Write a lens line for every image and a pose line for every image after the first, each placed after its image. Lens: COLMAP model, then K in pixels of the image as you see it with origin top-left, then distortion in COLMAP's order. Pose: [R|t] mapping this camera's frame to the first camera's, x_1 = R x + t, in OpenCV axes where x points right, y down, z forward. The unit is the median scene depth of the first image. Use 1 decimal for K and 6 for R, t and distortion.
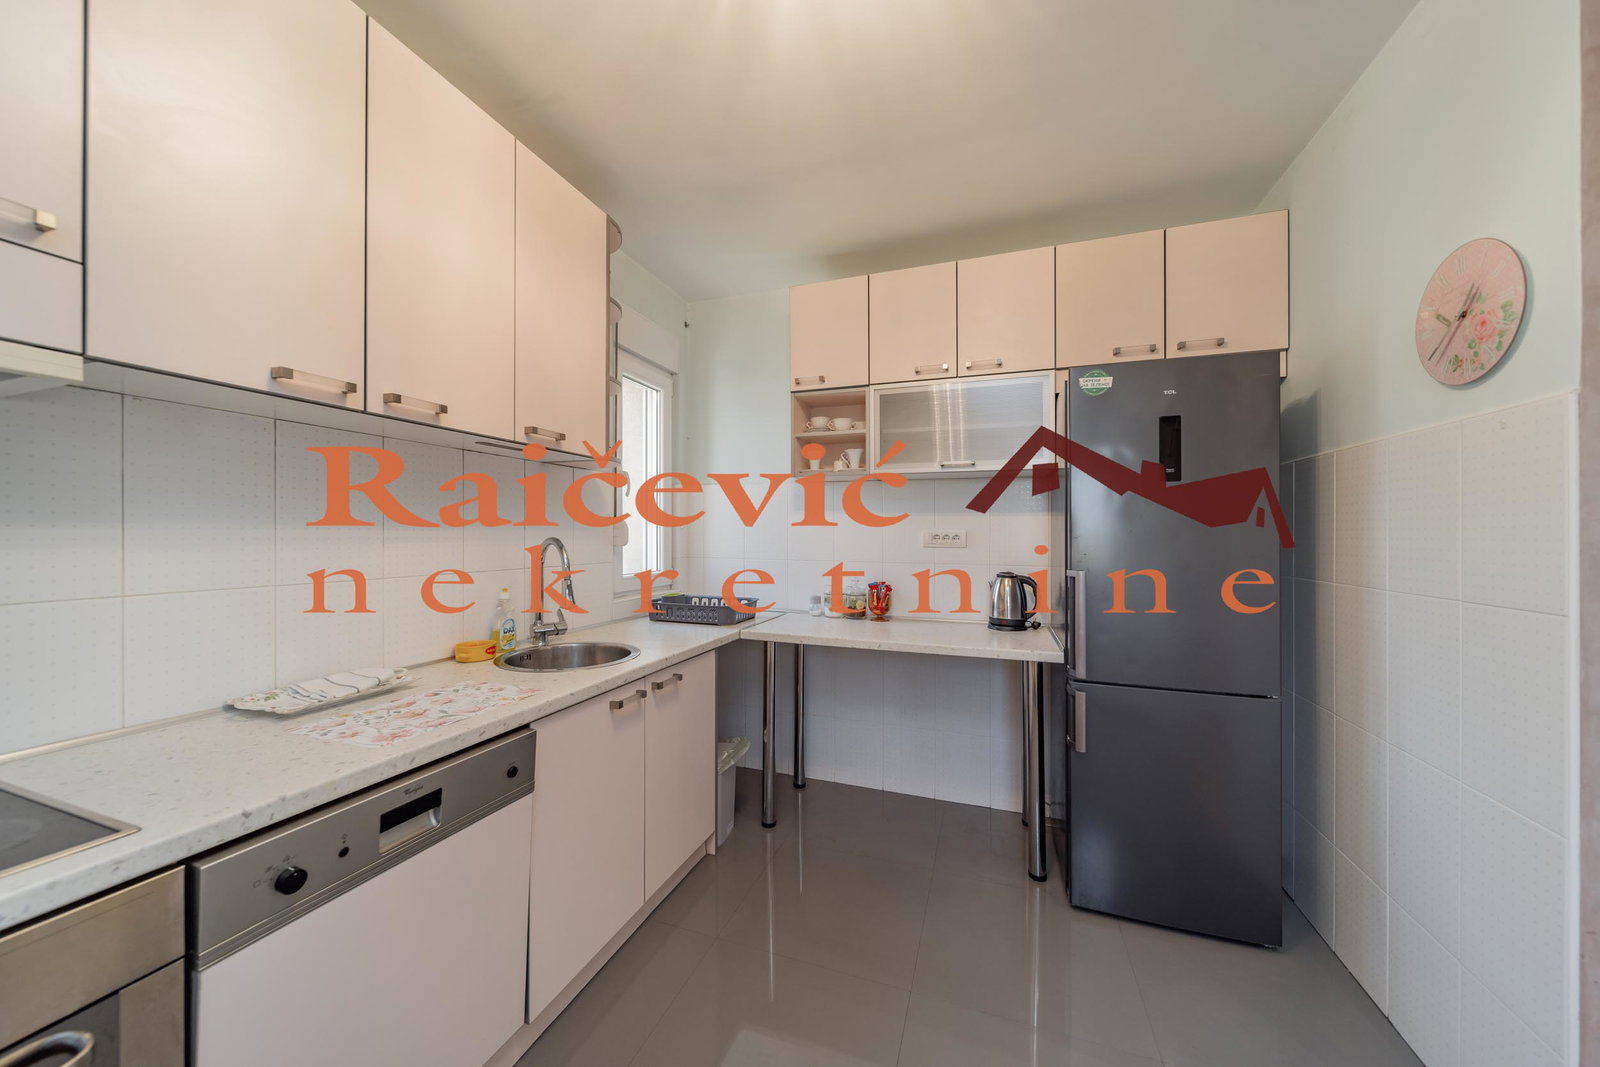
lens RADIAL K [[555.9, 0, 800.0], [0, 555.9, 533.5], [0, 0, 1]] dist [-0.000766, -0.000023]
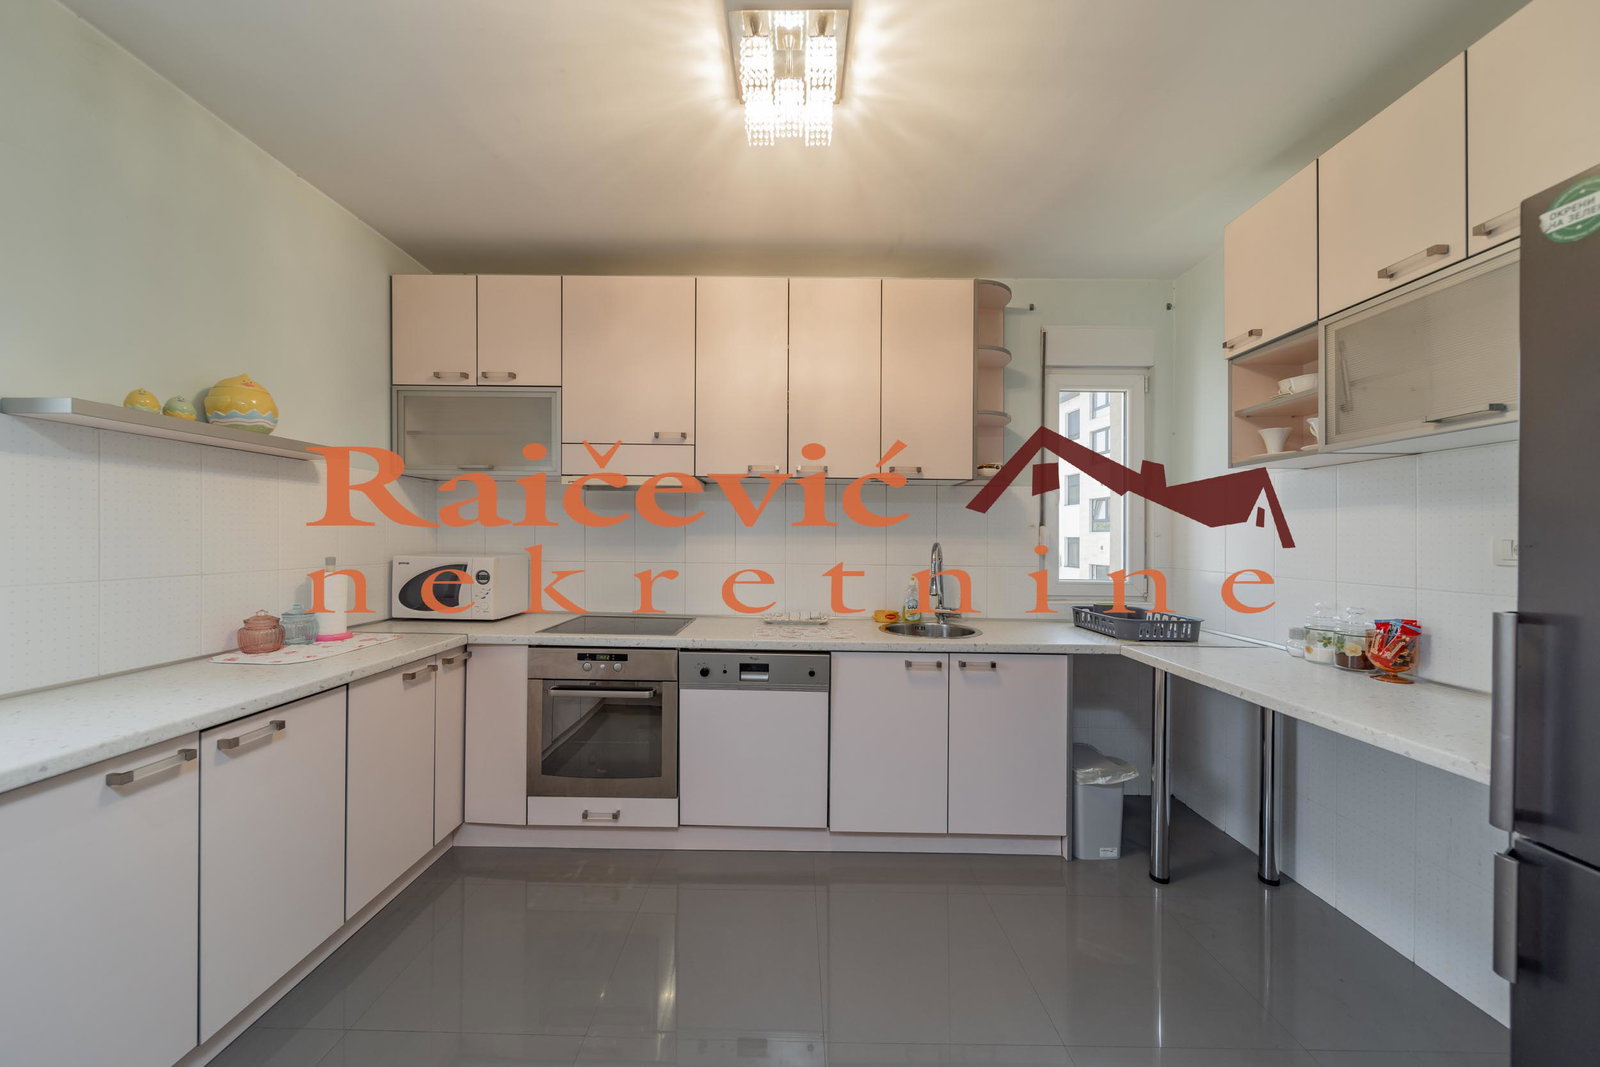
lens RADIAL K [[563.7, 0, 797.0], [0, 563.7, 540.5], [0, 0, 1]] dist [0.000017, 0.000101]
pose [[0.338581, -0.001472, -0.940936, 0.691222], [-0.004216, 0.999986, -0.003082, 0.007805], [0.940928, 0.005011, 0.338570, 0.208596]]
